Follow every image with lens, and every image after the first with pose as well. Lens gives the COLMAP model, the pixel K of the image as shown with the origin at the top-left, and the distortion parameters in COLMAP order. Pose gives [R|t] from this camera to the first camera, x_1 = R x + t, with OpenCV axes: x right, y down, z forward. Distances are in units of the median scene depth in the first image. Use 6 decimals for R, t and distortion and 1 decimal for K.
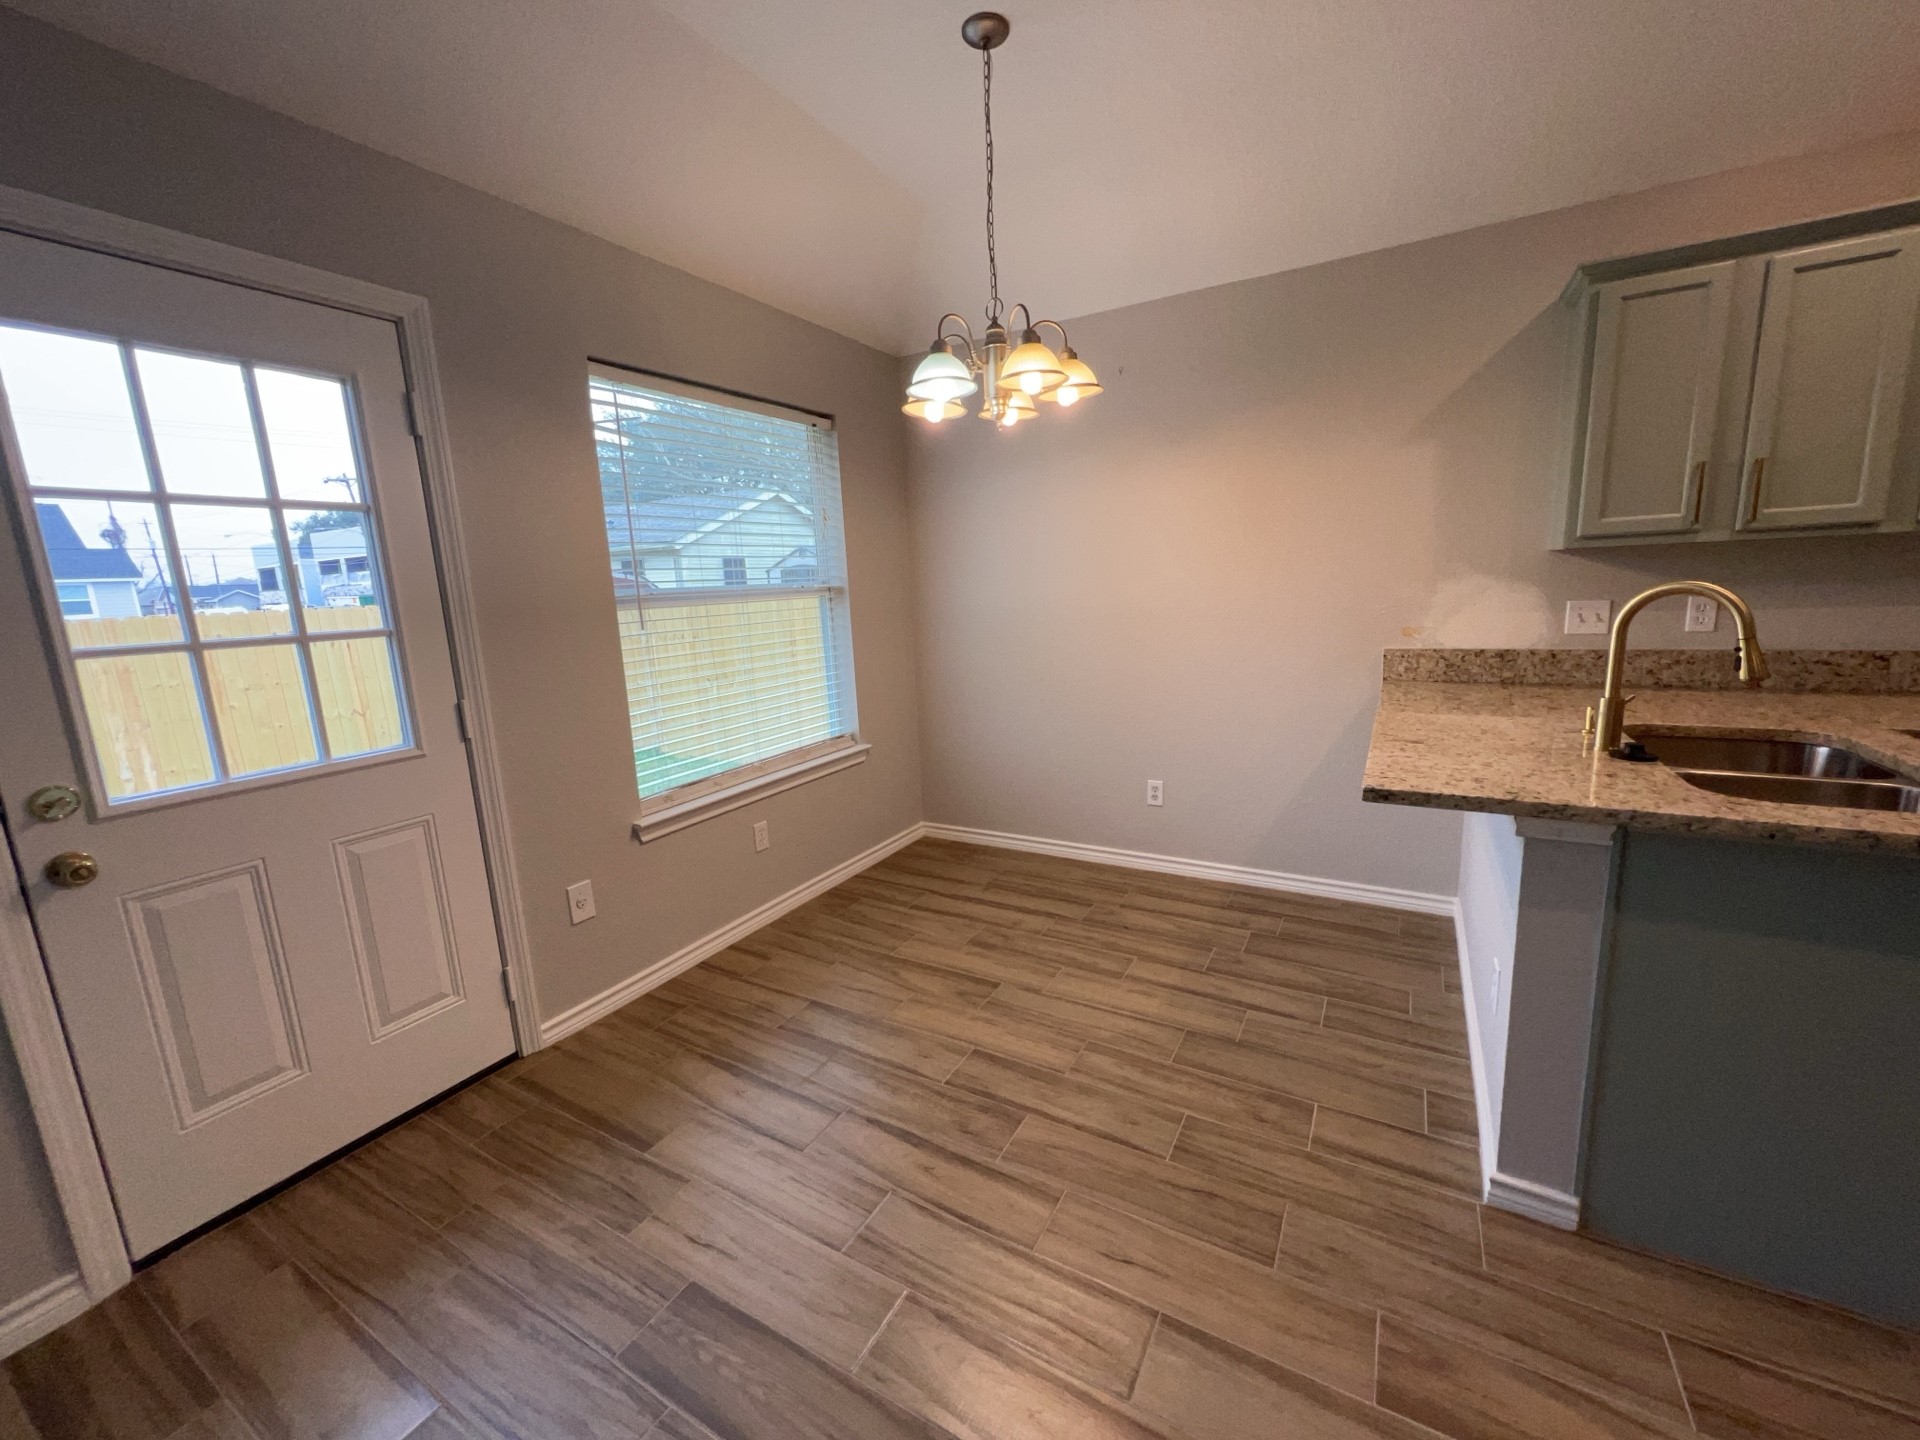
lens RADIAL K [[764.6, 0, 960.0], [0, 764.6, 720.0], [0, 0, 1]] dist [-0.002754, 0.000572]
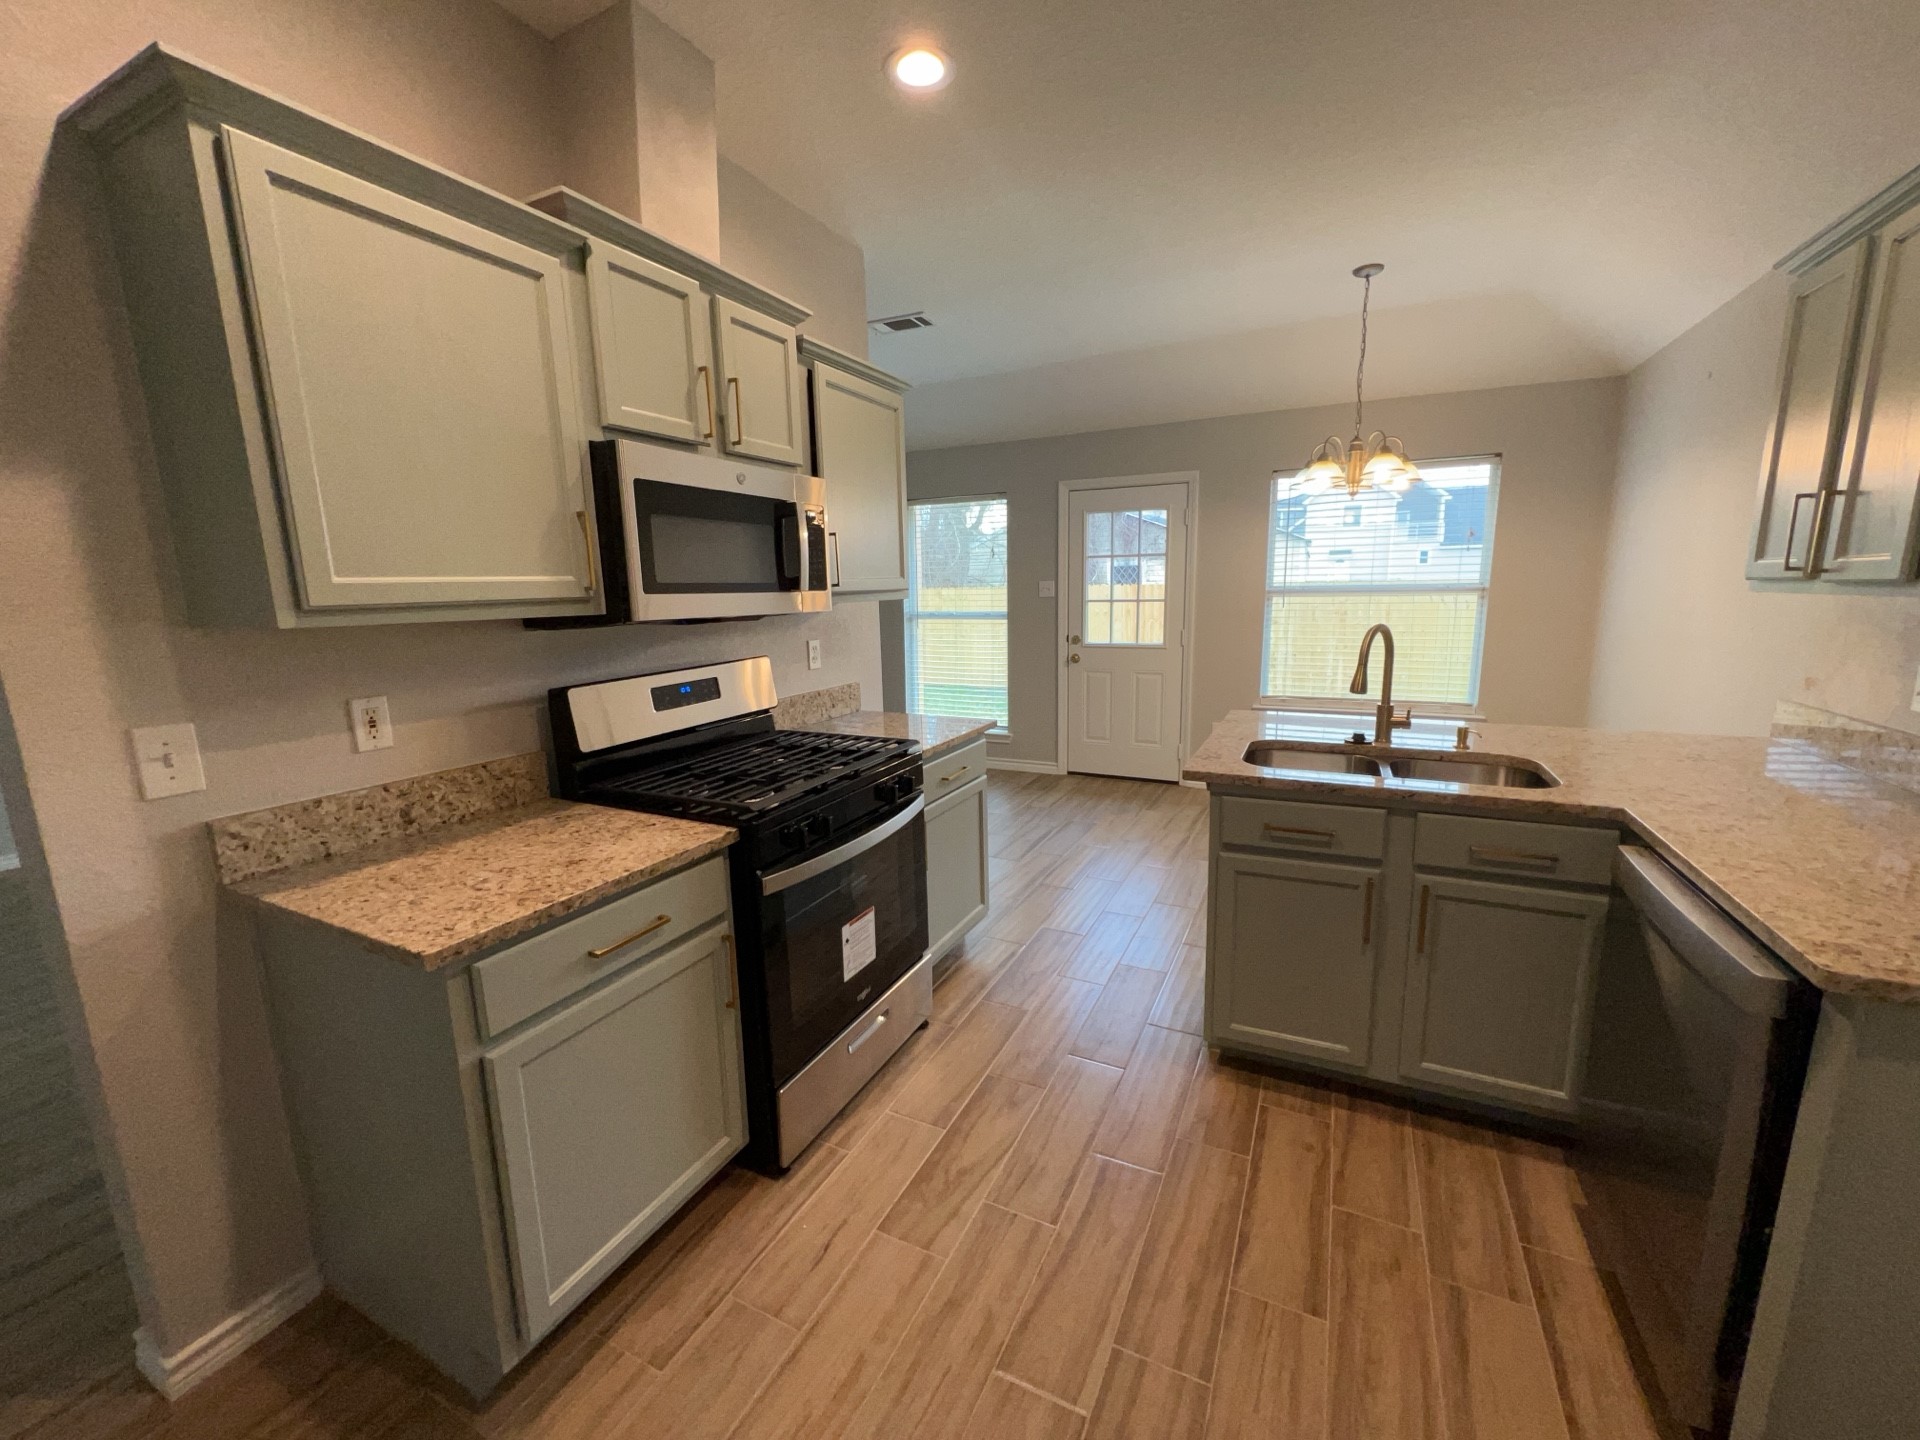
lens RADIAL K [[763.7, 0, 960.0], [0, 763.7, 720.0], [0, 0, 1]] dist [-0.002035, 0.000069]
pose [[0.065751, 0.217837, -0.973768, 1.621352], [-0.166689, 0.964565, 0.204523, -0.117700], [0.983815, 0.148868, 0.099732, 0.078457]]
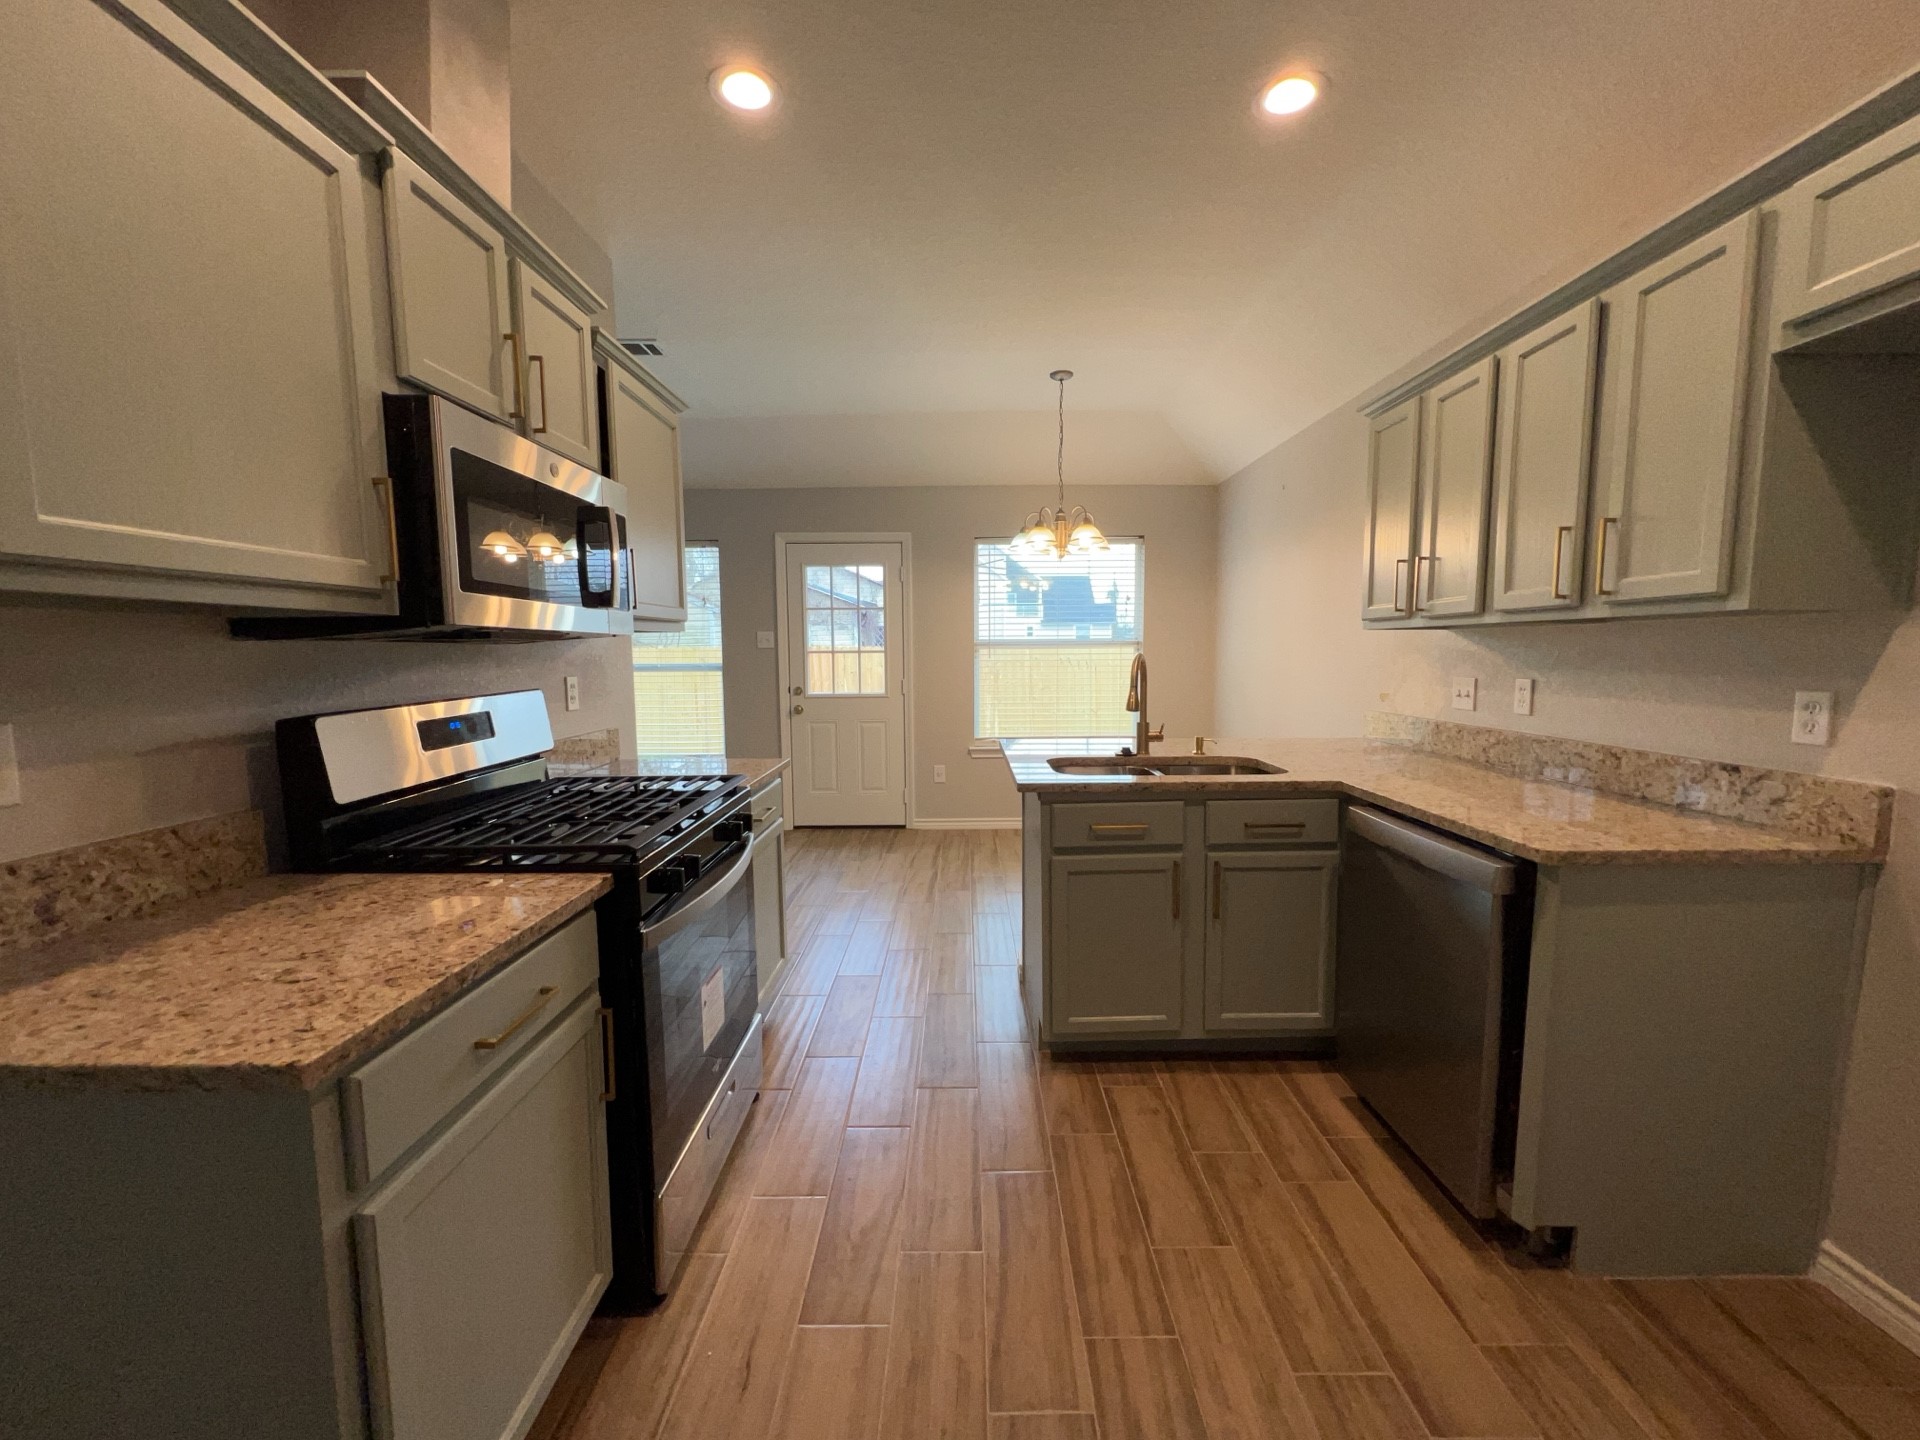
lens RADIAL K [[764.6, 0, 960.0], [0, 764.6, 720.0], [0, 0, 1]] dist [-0.002754, 0.000572]
pose [[0.497207, 0.122179, -0.858986, 1.557385], [-0.174481, 0.983890, 0.038950, -0.020942], [0.849907, 0.130511, 0.510515, -0.138152]]
